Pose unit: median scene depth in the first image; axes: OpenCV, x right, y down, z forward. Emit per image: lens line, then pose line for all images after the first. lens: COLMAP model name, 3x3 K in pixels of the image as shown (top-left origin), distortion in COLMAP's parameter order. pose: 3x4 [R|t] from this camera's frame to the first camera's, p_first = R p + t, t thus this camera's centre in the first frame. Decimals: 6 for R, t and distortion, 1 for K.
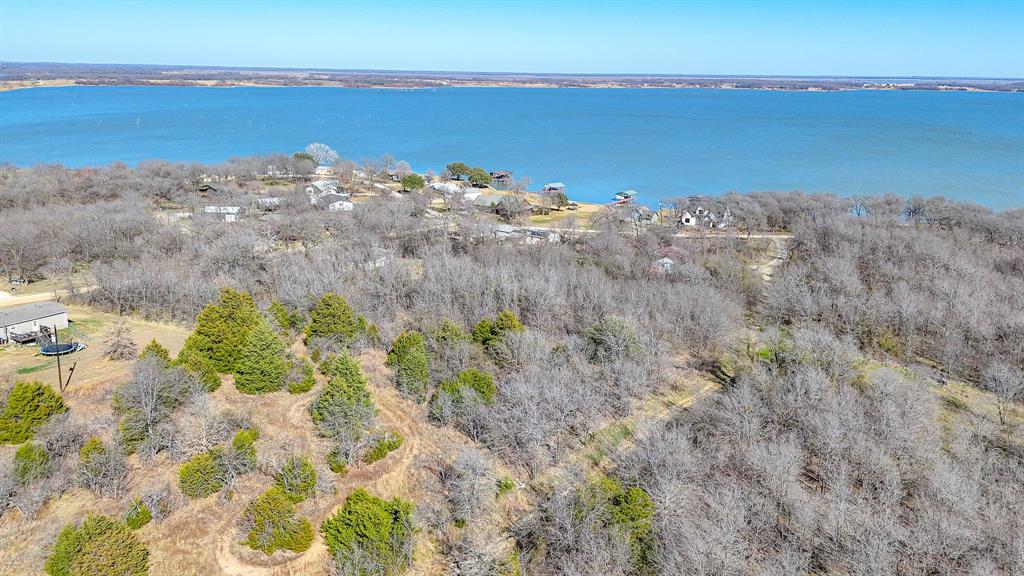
lens RADIAL K [[770.9, 0, 486.8], [0, 770.9, 302.0], [0, 0, 1]] dist [0.071818, -0.059540]
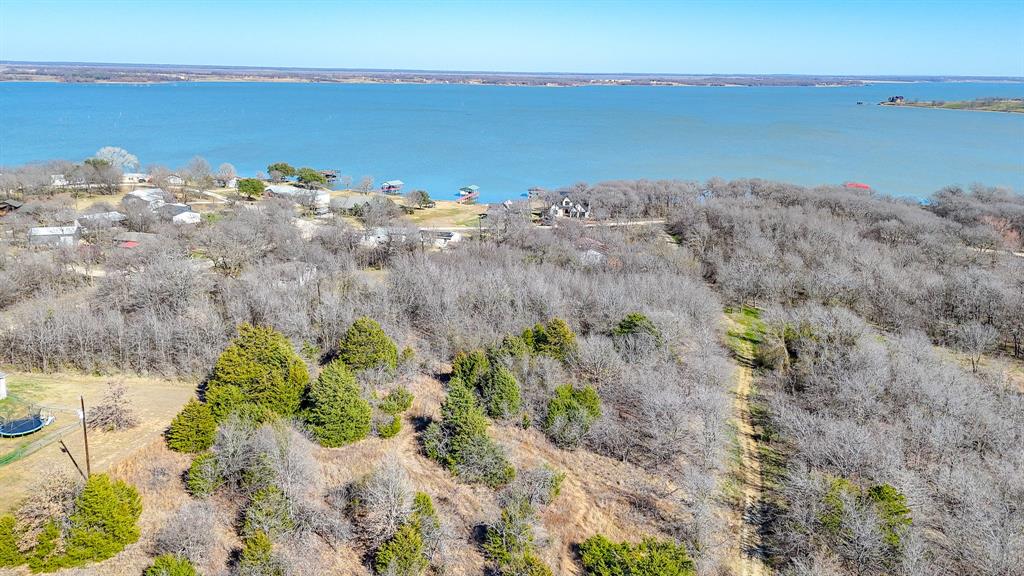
lens RADIAL K [[770.9, 0, 496.6], [0, 770.9, 303.0], [0, 0, 1]] dist [0.071818, -0.059540]
pose [[0.945818, -0.095163, 0.310440, -0.139624], [0.093072, 0.995426, 0.021575, -0.014112], [-0.311073, 0.008487, 0.950348, 0.051766]]
